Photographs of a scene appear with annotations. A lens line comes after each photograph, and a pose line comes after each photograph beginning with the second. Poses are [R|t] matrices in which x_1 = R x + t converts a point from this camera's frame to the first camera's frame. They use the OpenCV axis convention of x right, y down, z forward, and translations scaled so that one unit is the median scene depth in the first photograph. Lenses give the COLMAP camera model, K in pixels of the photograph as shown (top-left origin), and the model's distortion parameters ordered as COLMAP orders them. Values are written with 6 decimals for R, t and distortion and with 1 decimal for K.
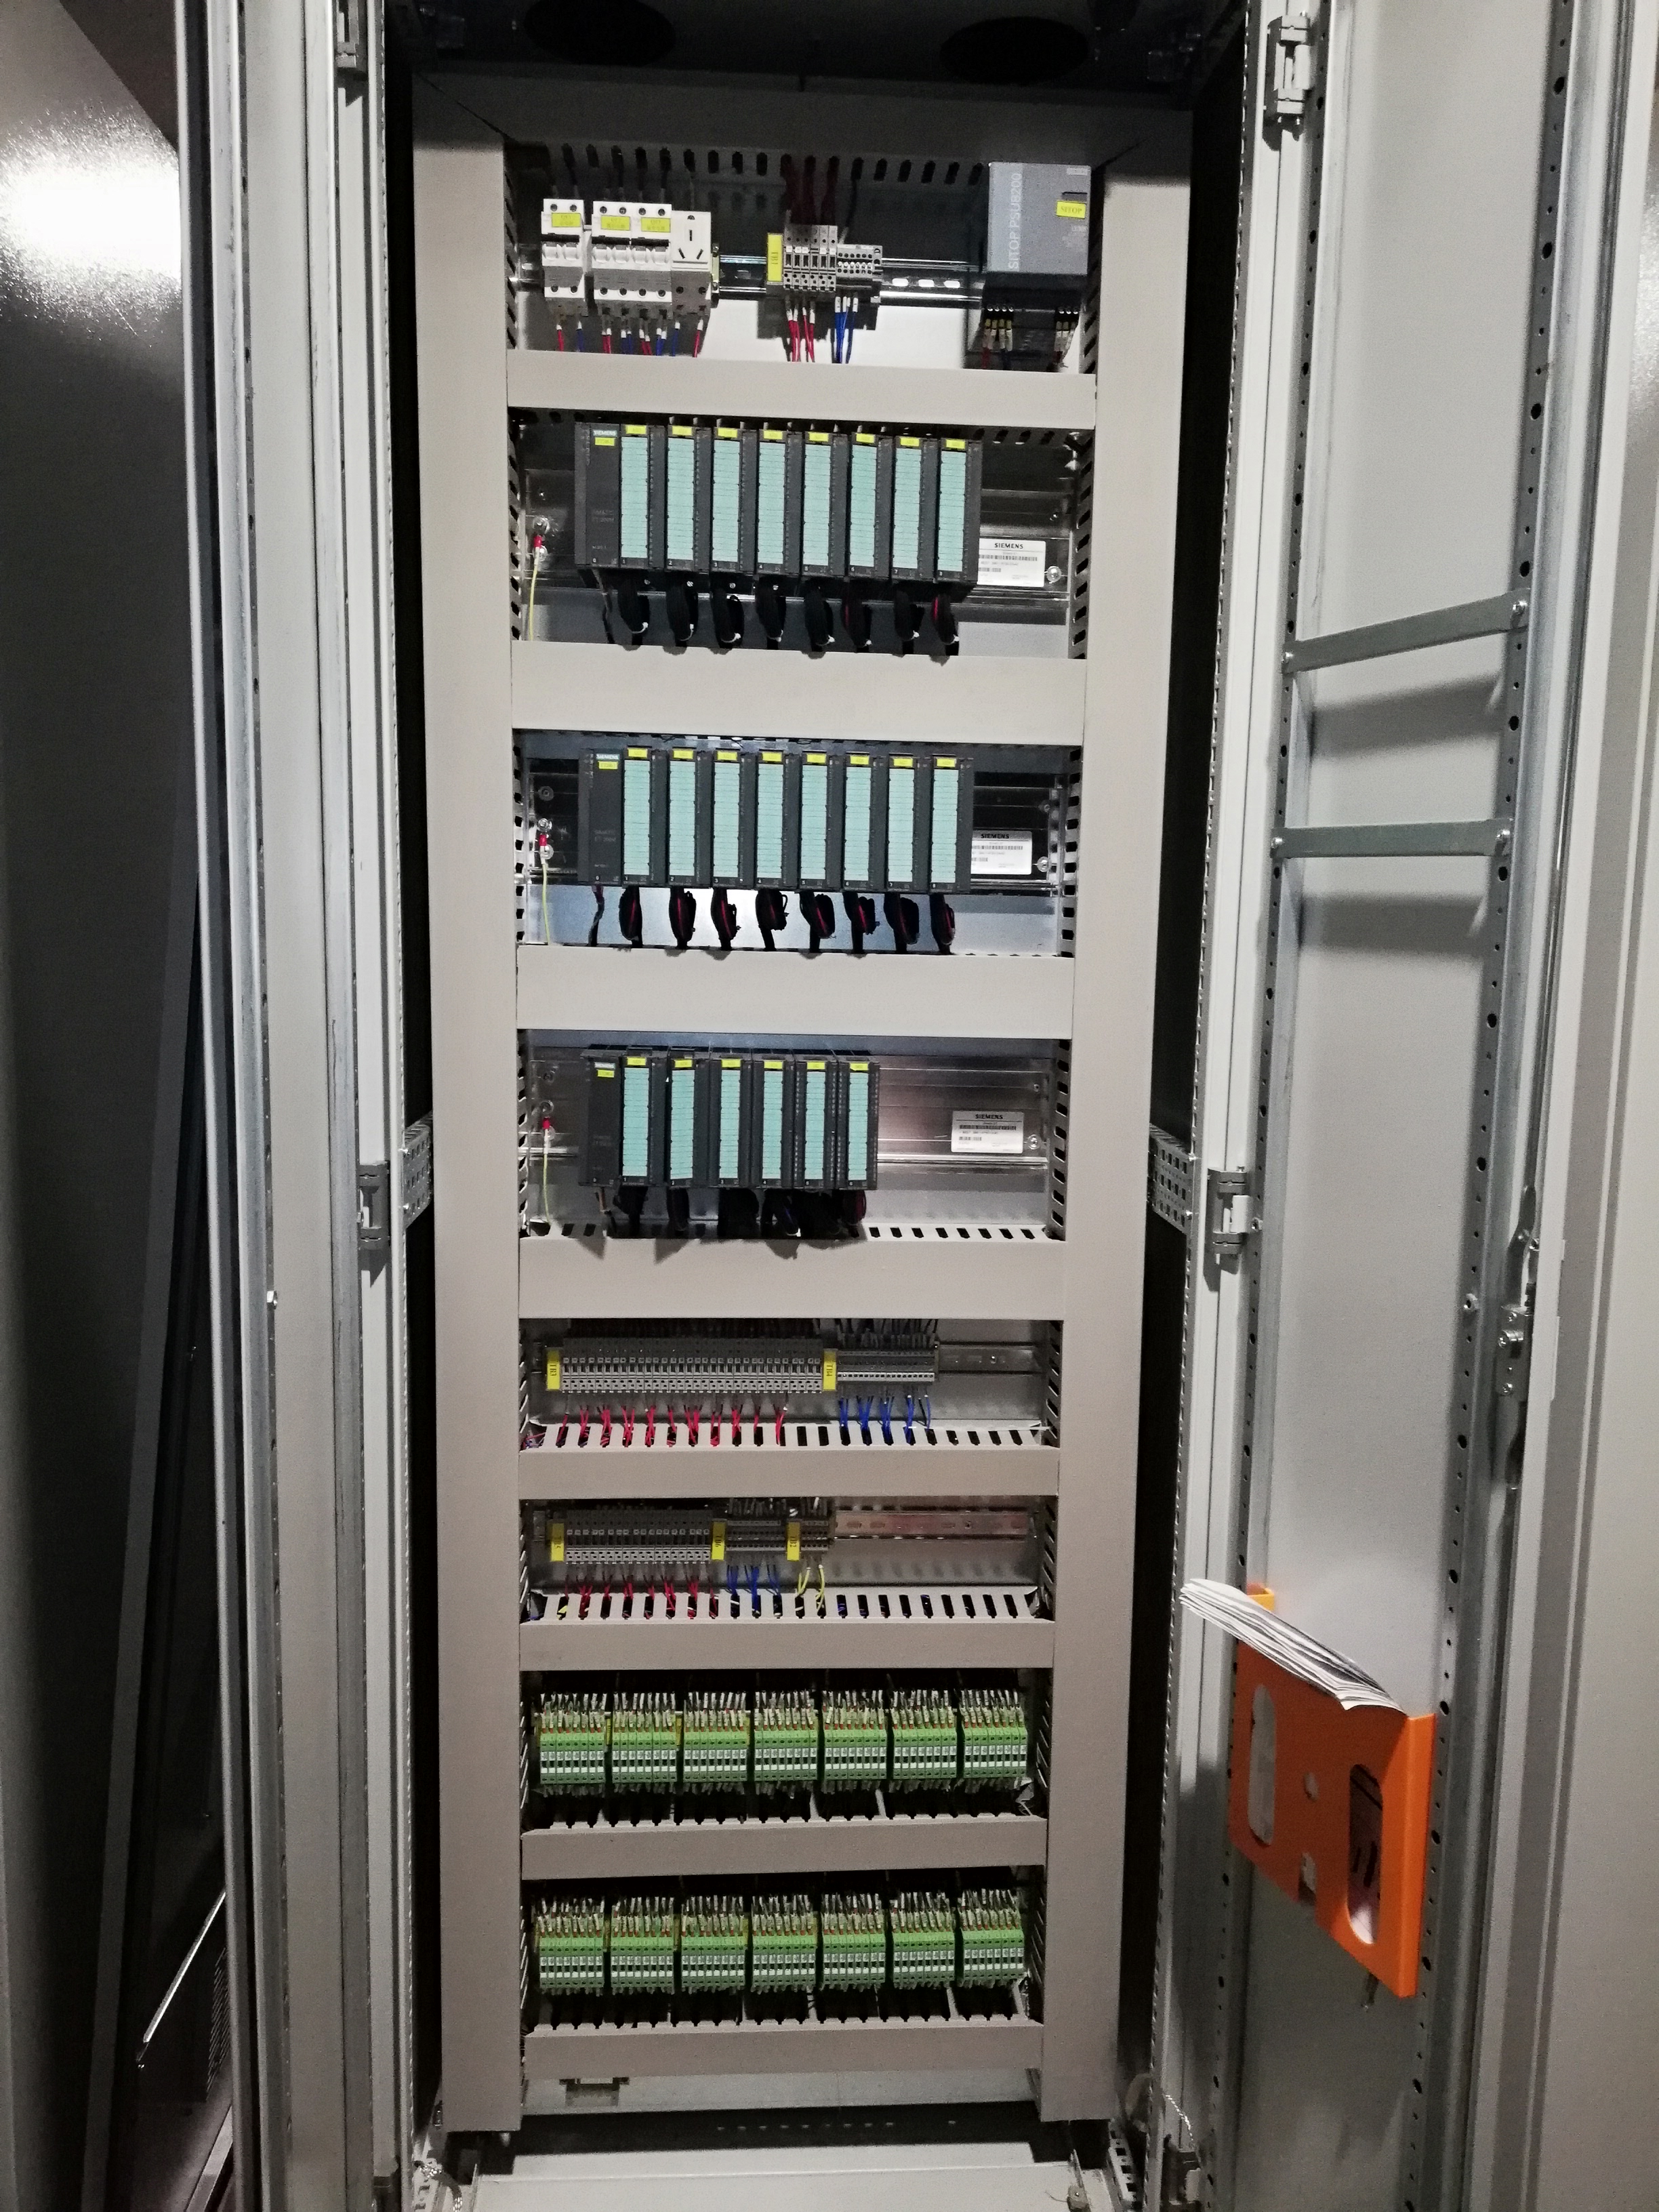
lens RADIAL K [[1641.4, 0, 847.0], [0, 1641.4, 1100.7], [0, 0, 1]] dist [0.042580, -0.056654]
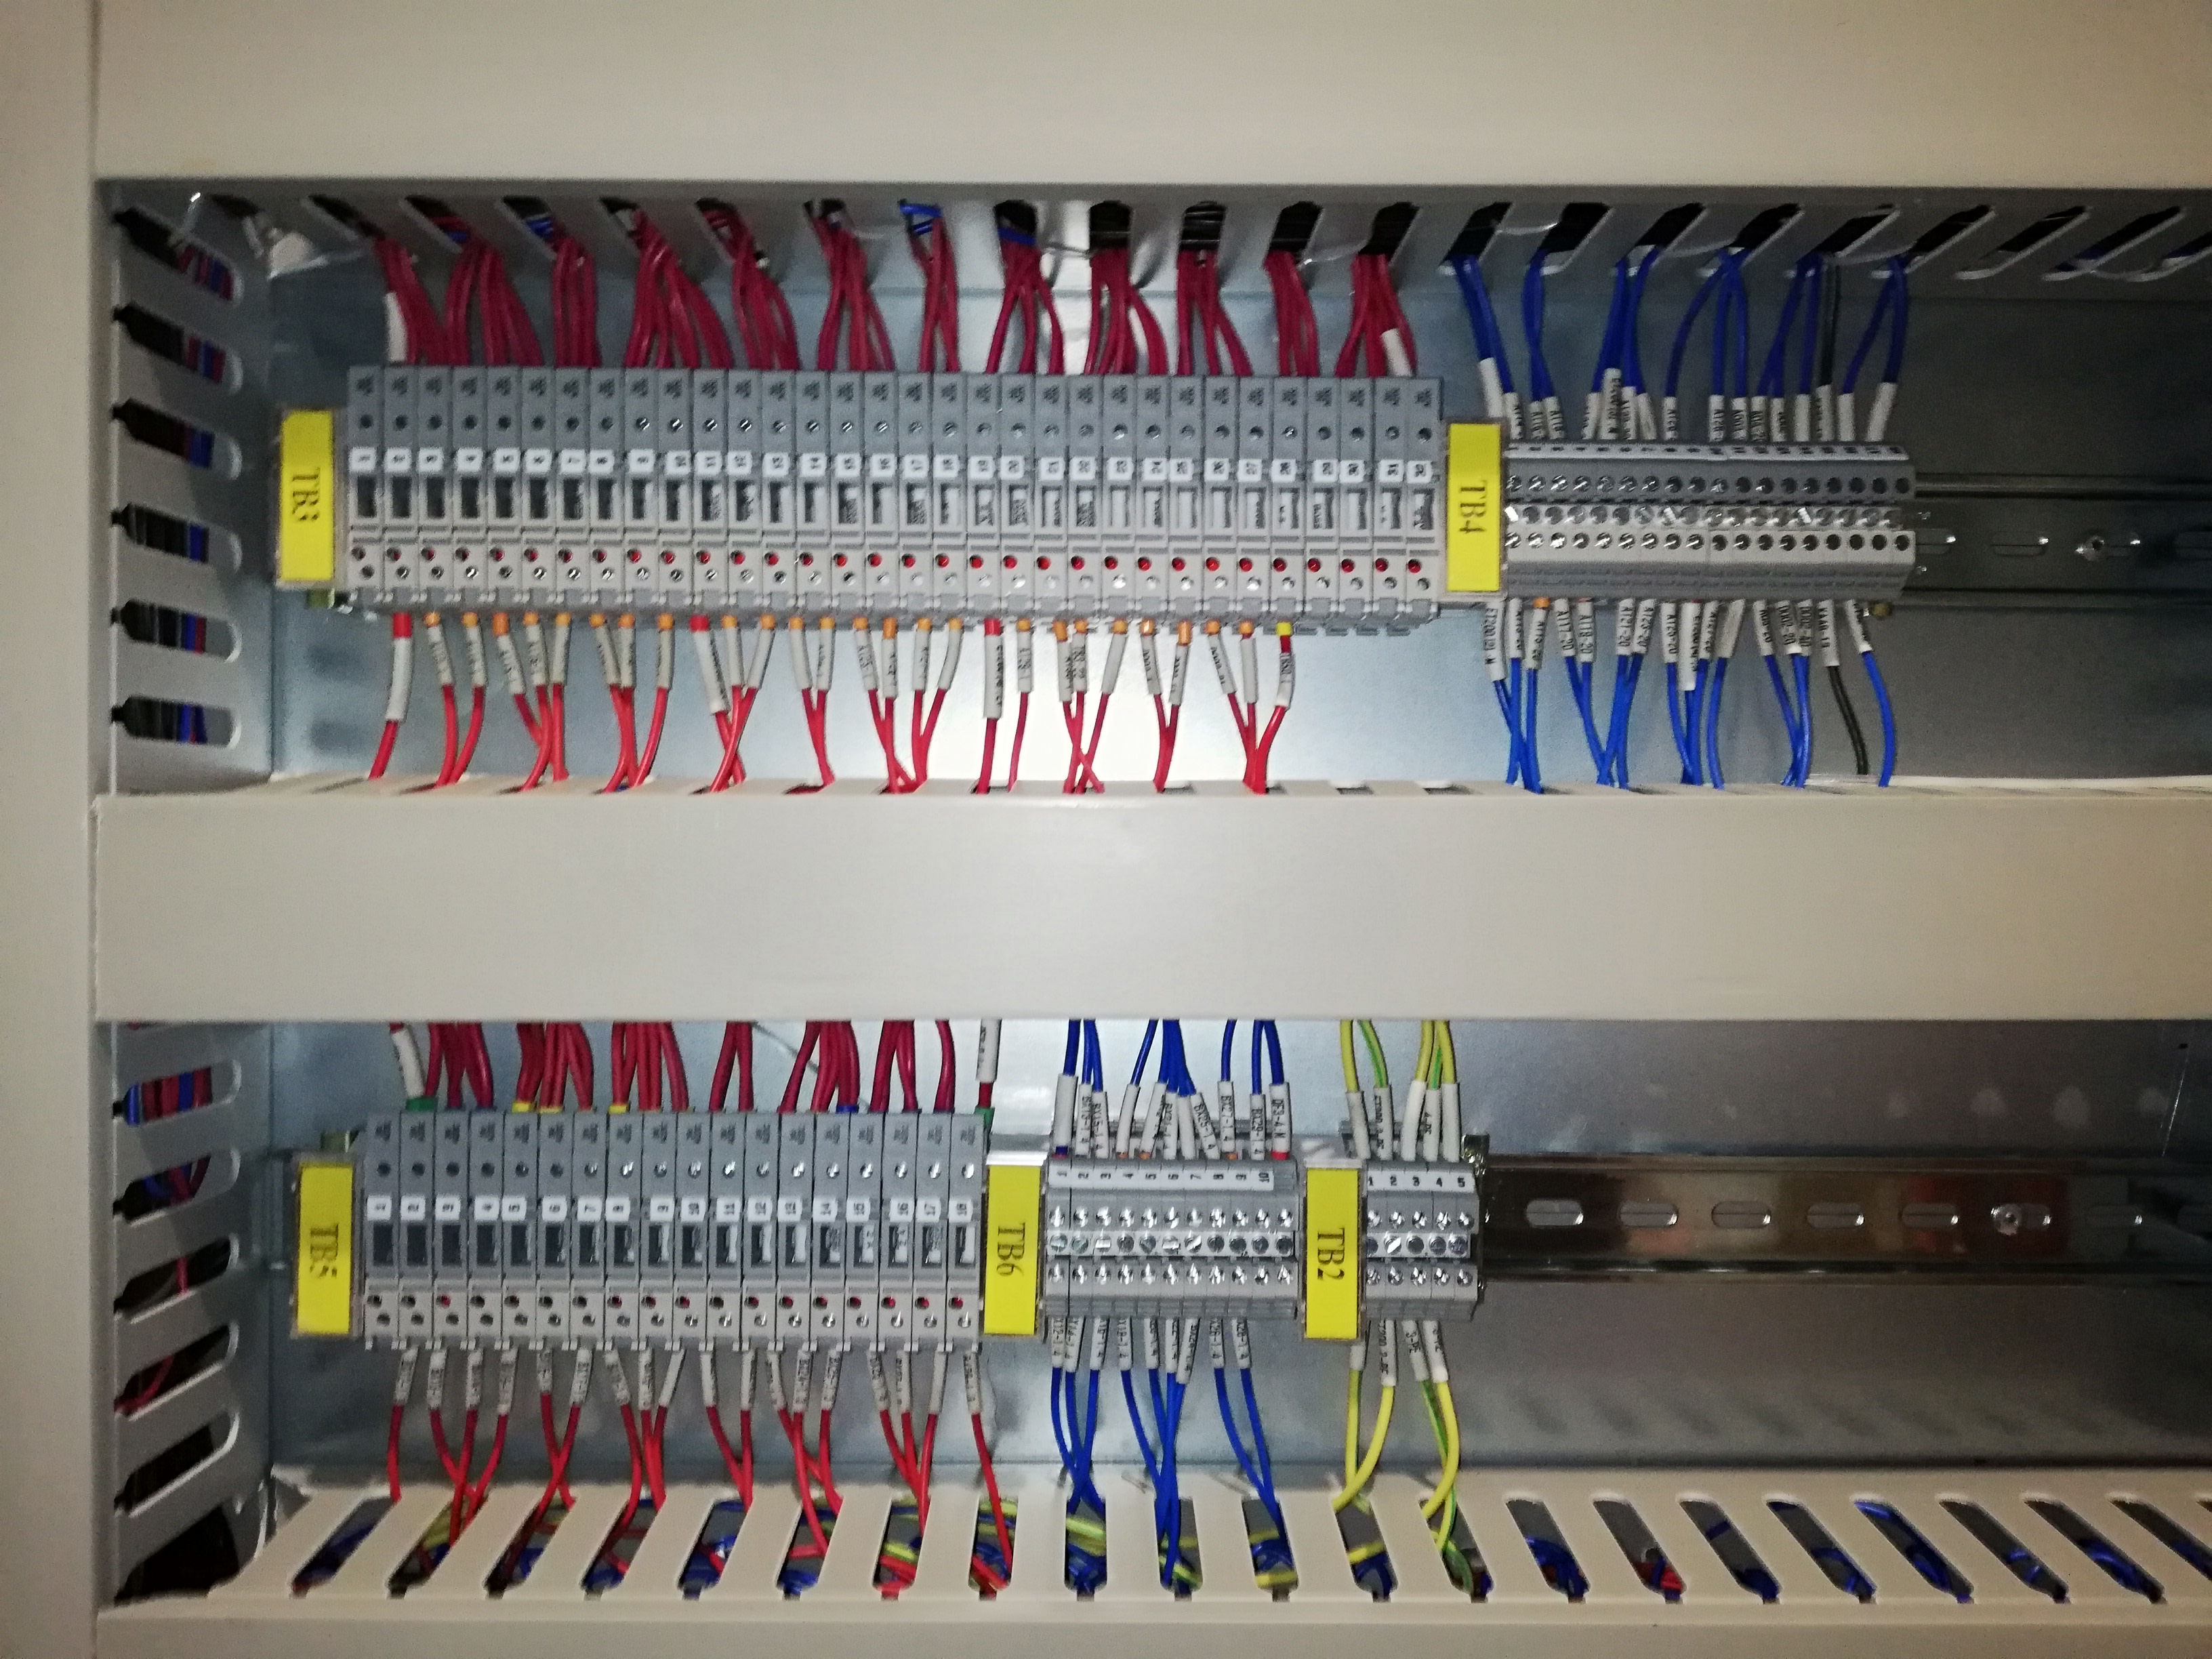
lens RADIAL K [[1641.4, 0, 1099.0], [0, 1641.4, 829.0], [0, 0, 1]] dist [0.042580, -0.056654]
pose [[0.997907, -0.018055, -0.062086, -0.053893], [0.010899, 0.993452, -0.113733, 0.251456], [0.063733, 0.112819, 0.991570, 0.816945]]
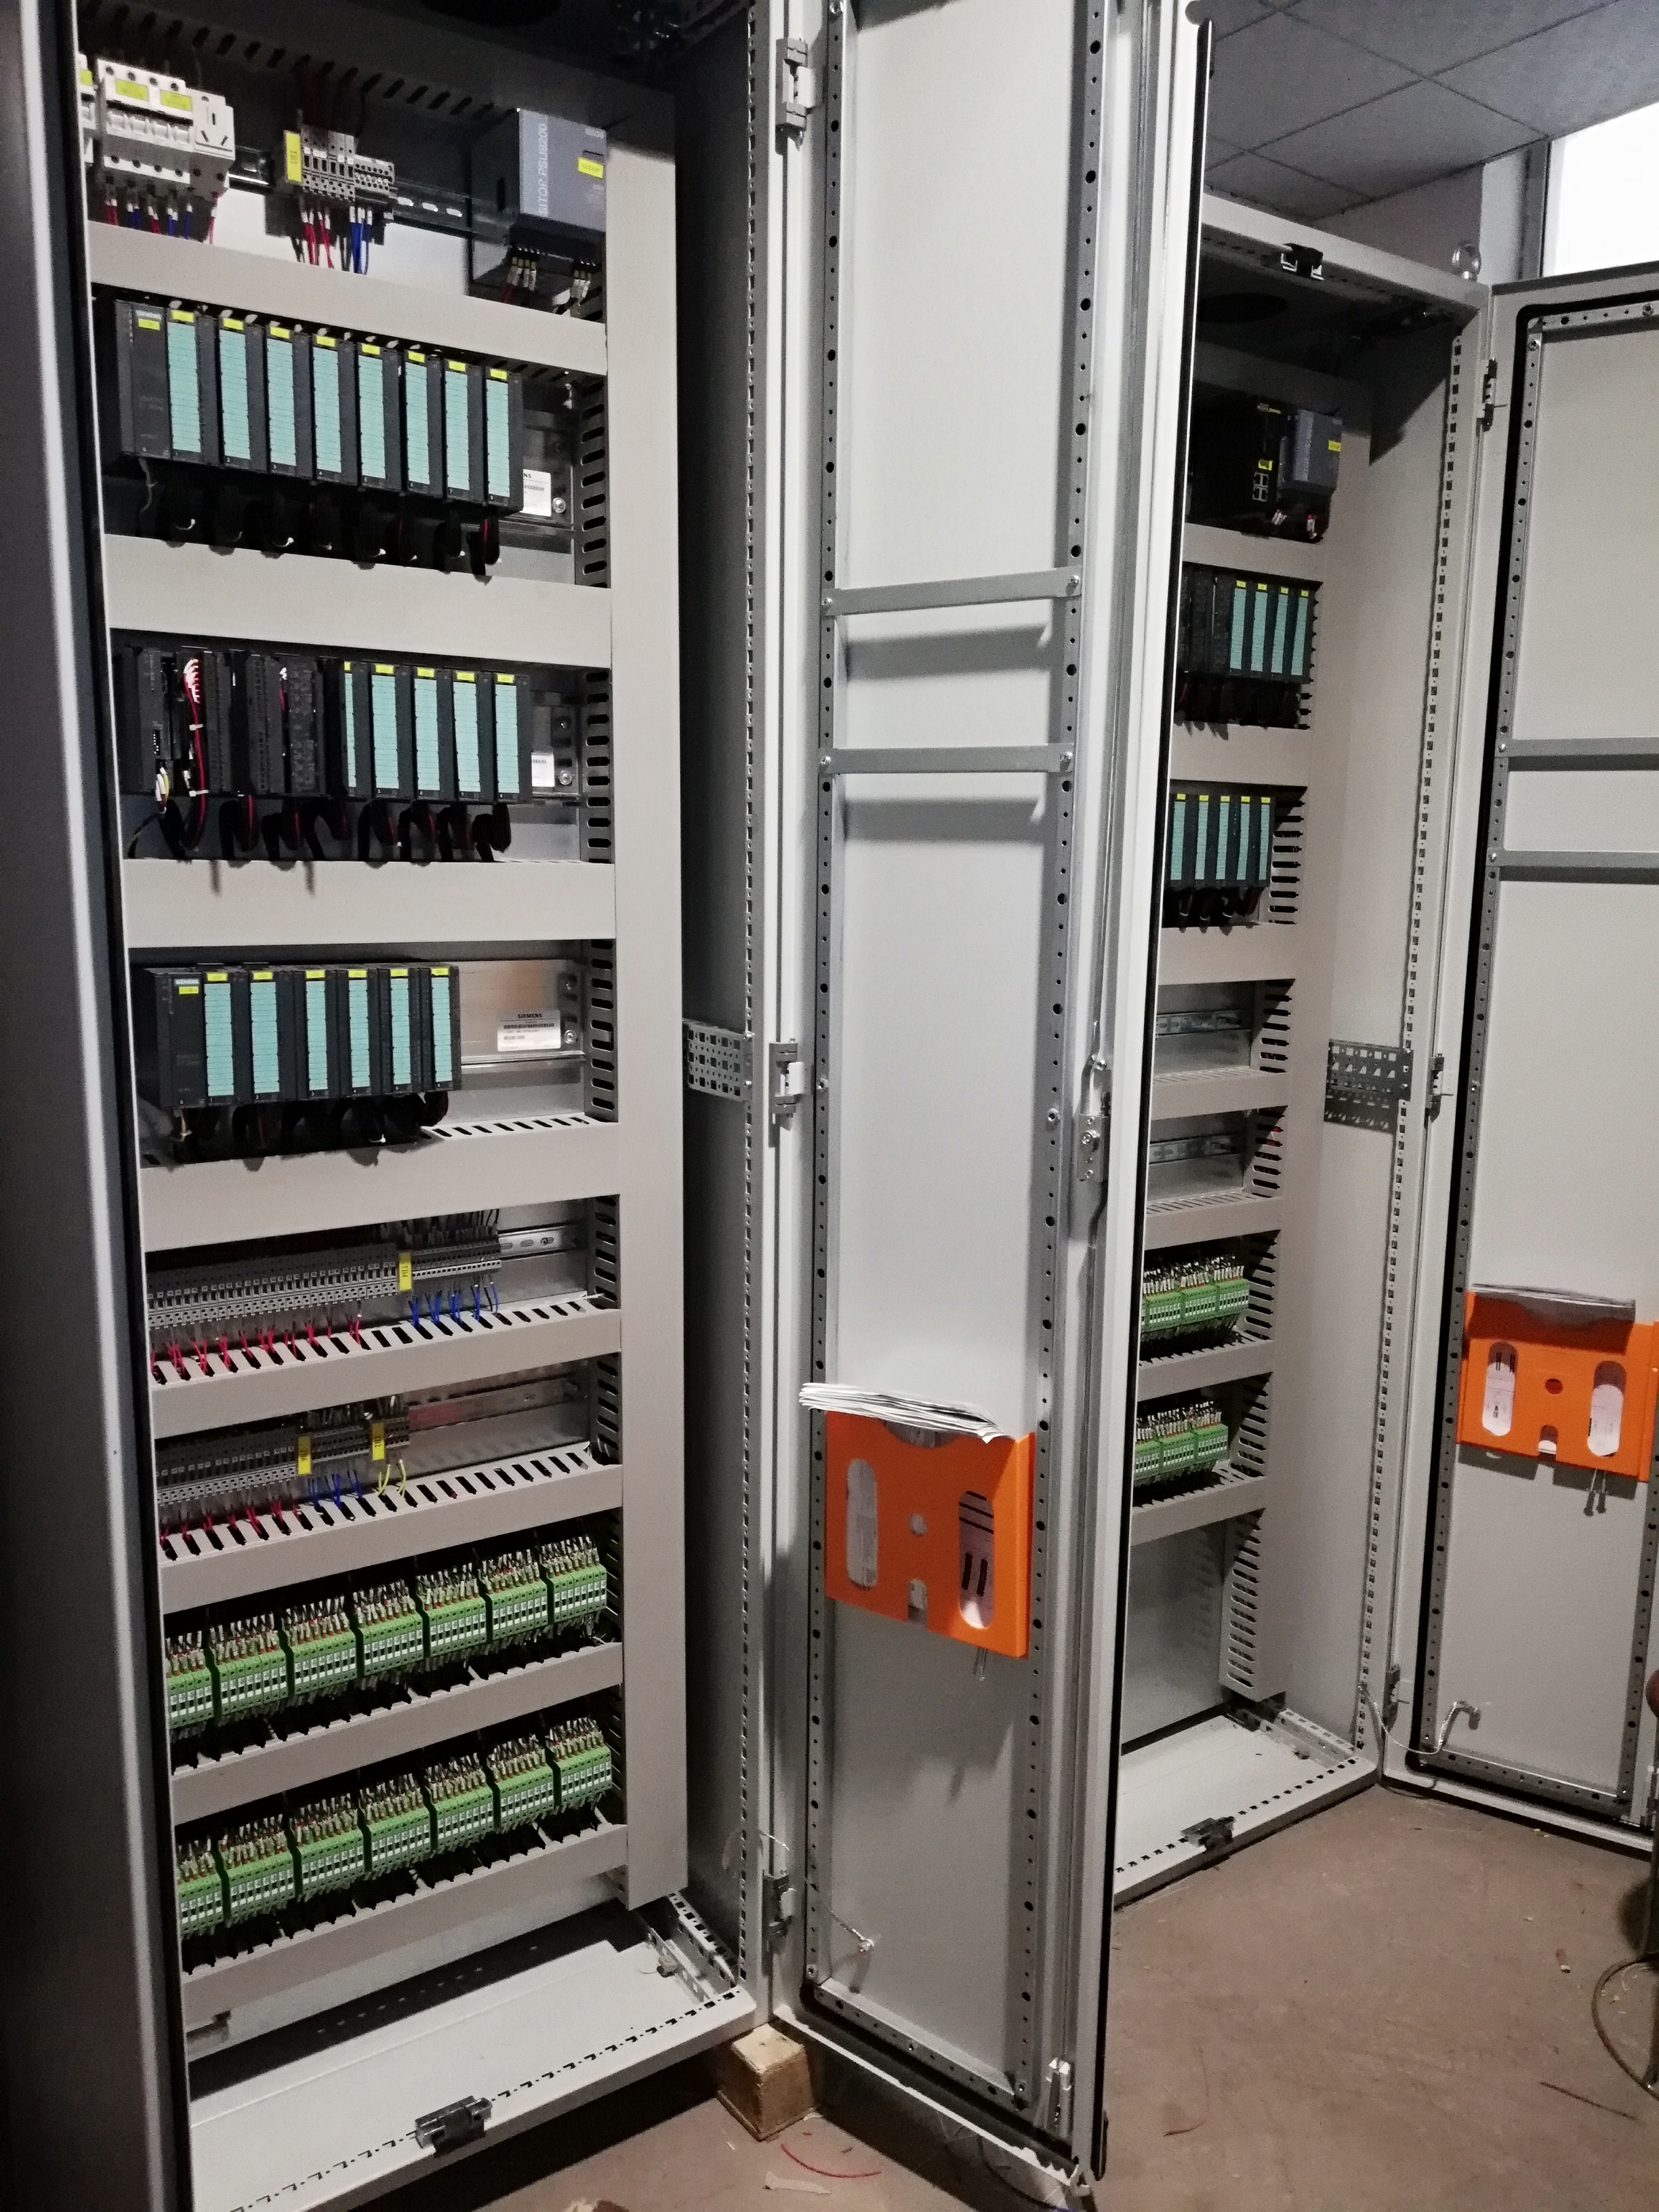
lens RADIAL K [[1641.4, 0, 834.0], [0, 1641.4, 1104.8], [0, 0, 1]] dist [0.042580, -0.056654]
pose [[0.863162, -0.090687, 0.496716, -0.299757], [0.067975, 0.995654, 0.063656, 0.013529], [-0.500330, -0.021181, 0.865576, -0.029198]]
